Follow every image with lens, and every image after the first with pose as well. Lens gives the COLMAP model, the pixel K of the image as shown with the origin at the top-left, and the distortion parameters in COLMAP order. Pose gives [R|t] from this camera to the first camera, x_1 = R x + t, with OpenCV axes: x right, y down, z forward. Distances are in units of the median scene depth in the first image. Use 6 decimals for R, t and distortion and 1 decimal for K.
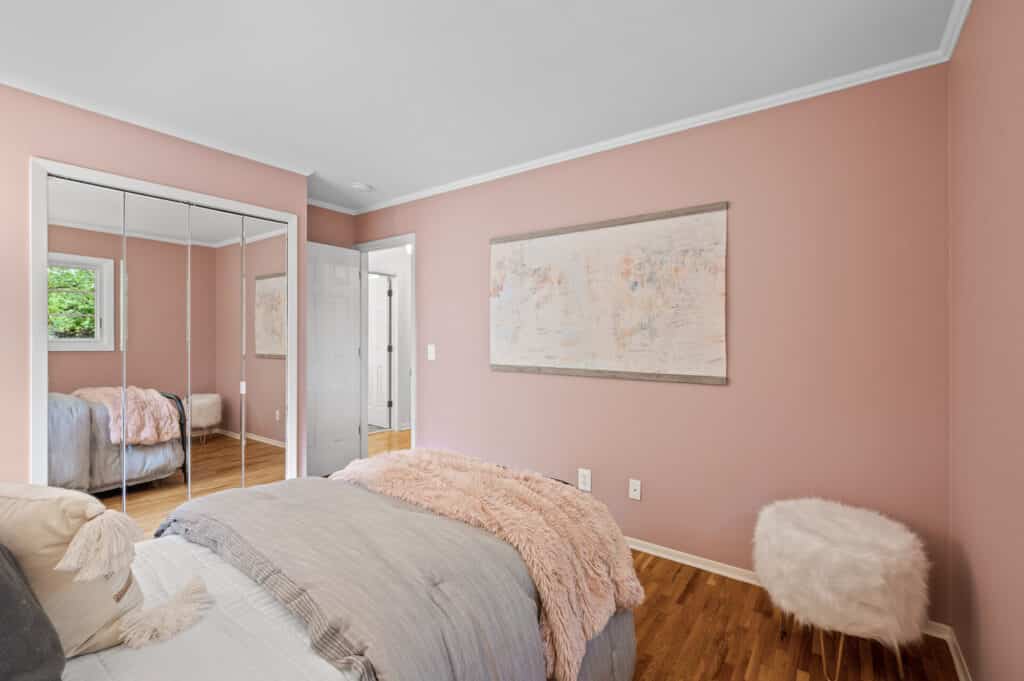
lens RADIAL K [[467.8, 0, 512.0], [0, 467.8, 338.4], [0, 0, 1]] dist [-0.001199, -0.000107]
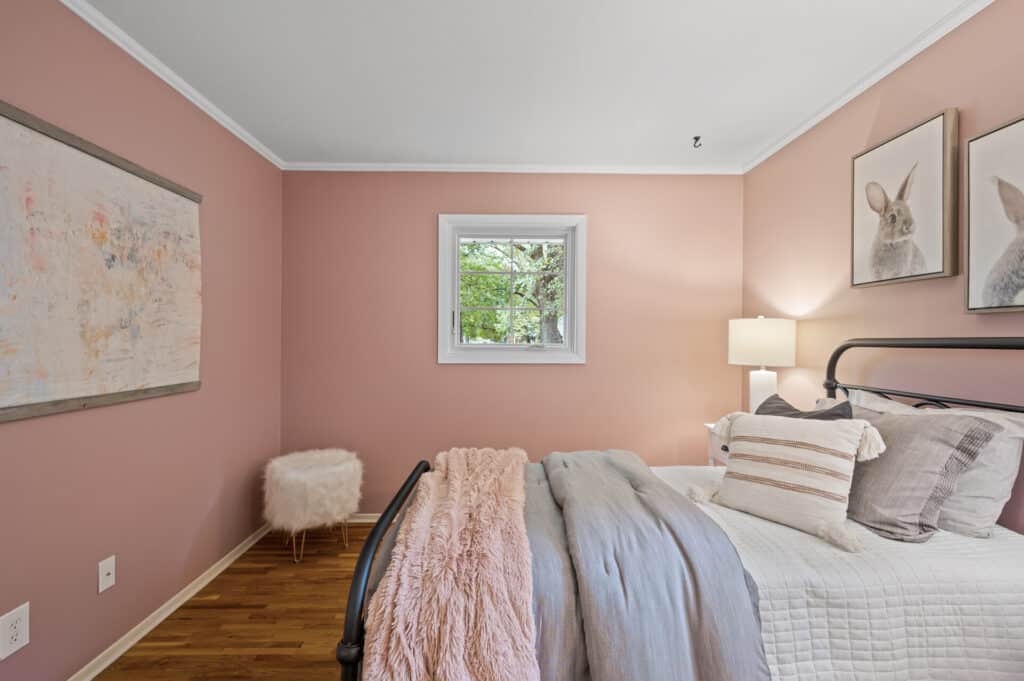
lens RADIAL K [[467.8, 0, 511.9], [0, 467.8, 339.6], [0, 0, 1]] dist [-0.001199, -0.000107]
pose [[-0.627073, -0.008952, 0.778909, -0.608785], [-0.005404, 0.999960, 0.007142, -0.010270], [-0.778941, 0.000269, -0.627097, 0.993551]]
